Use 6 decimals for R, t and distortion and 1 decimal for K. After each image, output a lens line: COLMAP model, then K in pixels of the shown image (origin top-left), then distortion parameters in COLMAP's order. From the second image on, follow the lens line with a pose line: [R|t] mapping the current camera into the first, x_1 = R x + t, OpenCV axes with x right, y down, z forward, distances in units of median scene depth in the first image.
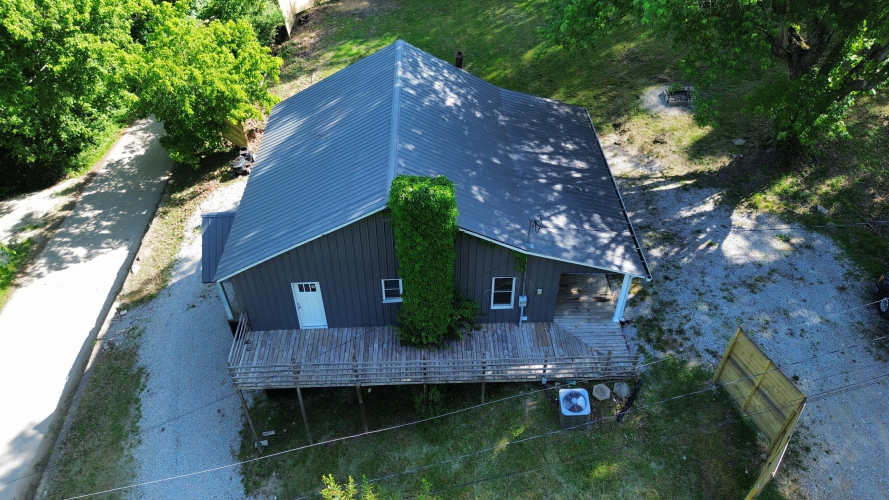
lens RADIAL K [[627.4, 0, 449.3], [0, 627.4, 245.0], [0, 0, 1]] dist [0.059354, -0.040979]
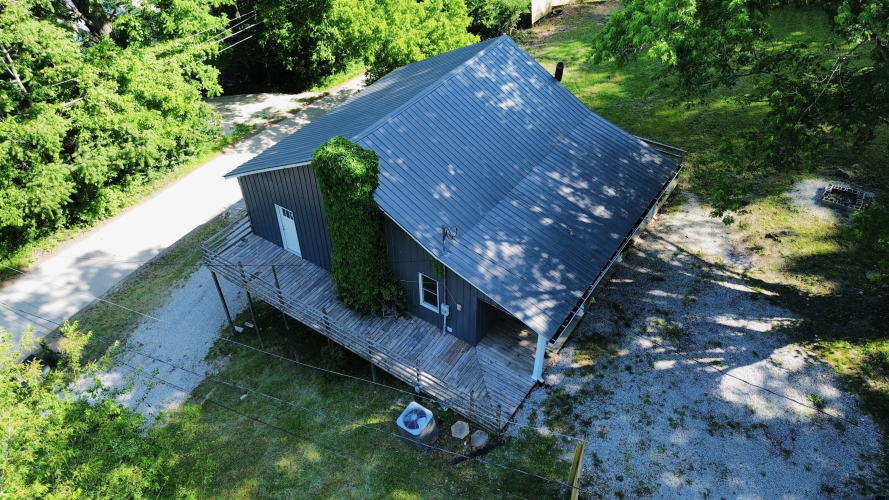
lens RADIAL K [[627.4, 0, 450.5], [0, 627.4, 247.8], [0, 0, 1]] dist [0.059354, -0.040979]
pose [[0.809733, 0.391002, -0.437550, 0.431145], [-0.391287, 0.915460, 0.093953, -0.078829], [0.437296, 0.095130, 0.894272, 0.104604]]
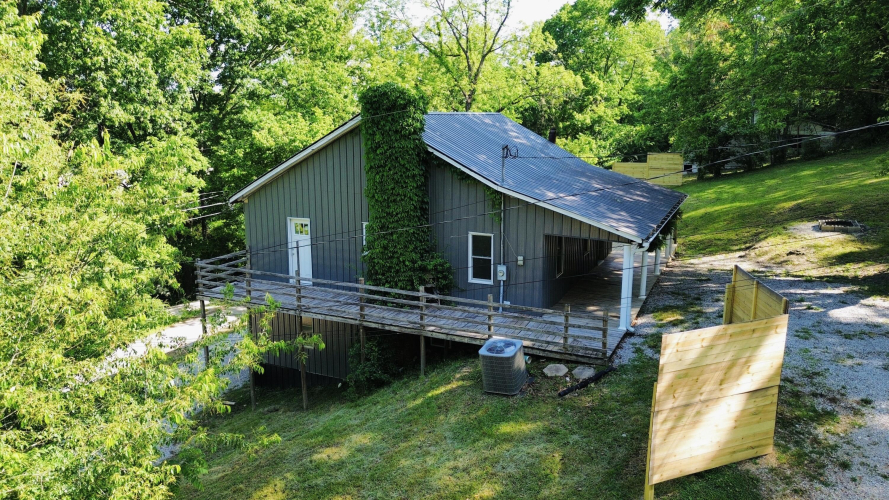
lens RADIAL K [[627.4, 0, 443.2], [0, 627.4, 251.3], [0, 0, 1]] dist [0.059354, -0.040979]
pose [[0.888903, 0.095107, -0.448113, 0.356109], [-0.303454, 0.855054, -0.420474, 0.374172], [0.343171, 0.509742, 0.788921, 0.245047]]
